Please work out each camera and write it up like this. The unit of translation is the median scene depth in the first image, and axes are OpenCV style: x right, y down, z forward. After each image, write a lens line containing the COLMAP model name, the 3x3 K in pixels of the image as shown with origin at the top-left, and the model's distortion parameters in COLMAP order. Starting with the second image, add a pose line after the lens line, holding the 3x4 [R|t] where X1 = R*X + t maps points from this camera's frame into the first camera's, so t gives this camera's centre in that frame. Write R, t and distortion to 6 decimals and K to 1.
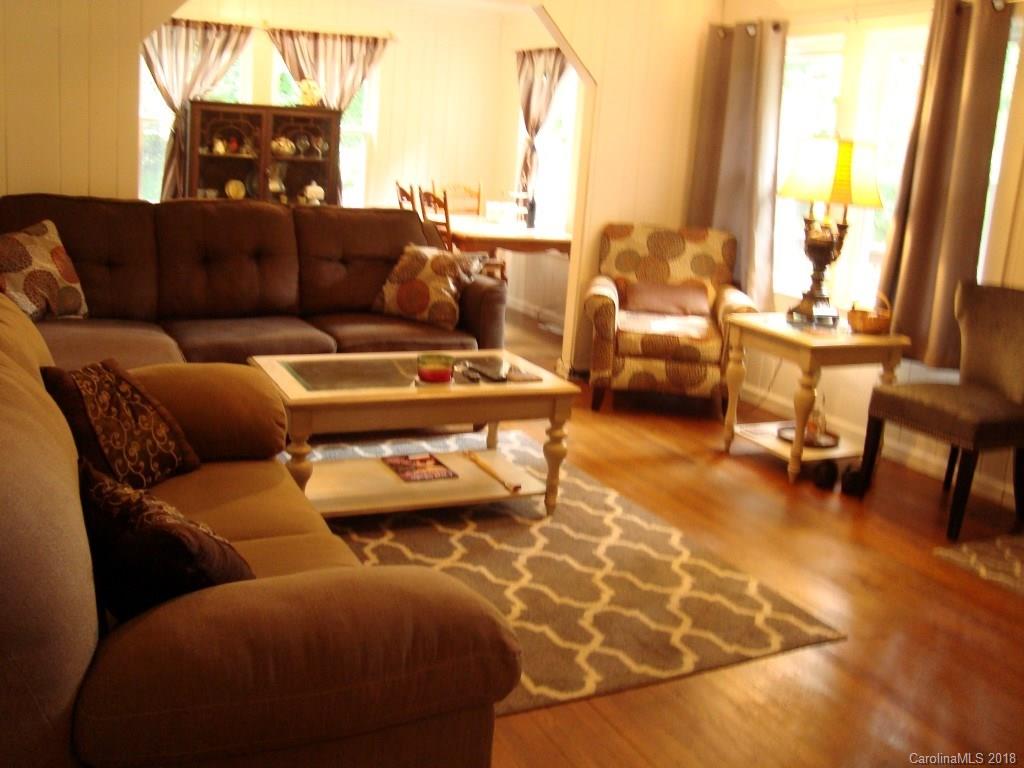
lens RADIAL K [[1025.7, 0, 512.0], [0, 1025.7, 384.0], [0, 0, 1]] dist [-0.230238, 0.349364]
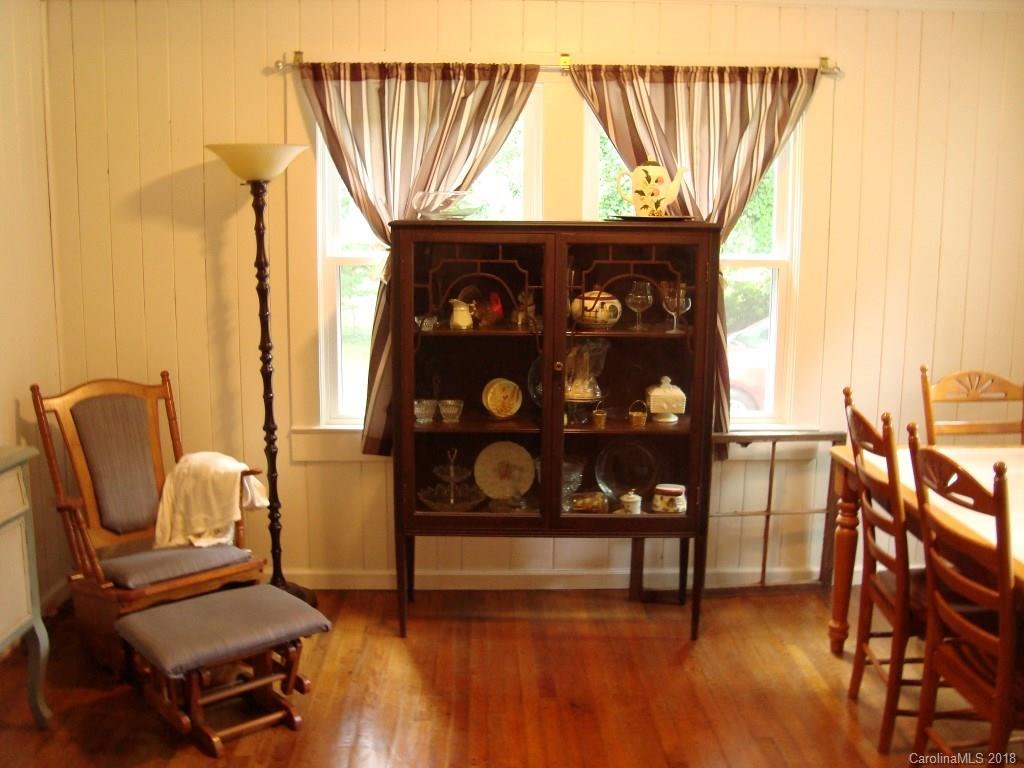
lens RADIAL K [[1025.7, 0, 512.0], [0, 1025.7, 384.0], [0, 0, 1]] dist [-0.230238, 0.349364]
pose [[0.915854, -0.000421, -0.401511, -0.073239], [-0.032749, 0.996589, -0.075746, -0.166411], [0.400173, 0.082521, 0.912717, 0.560576]]
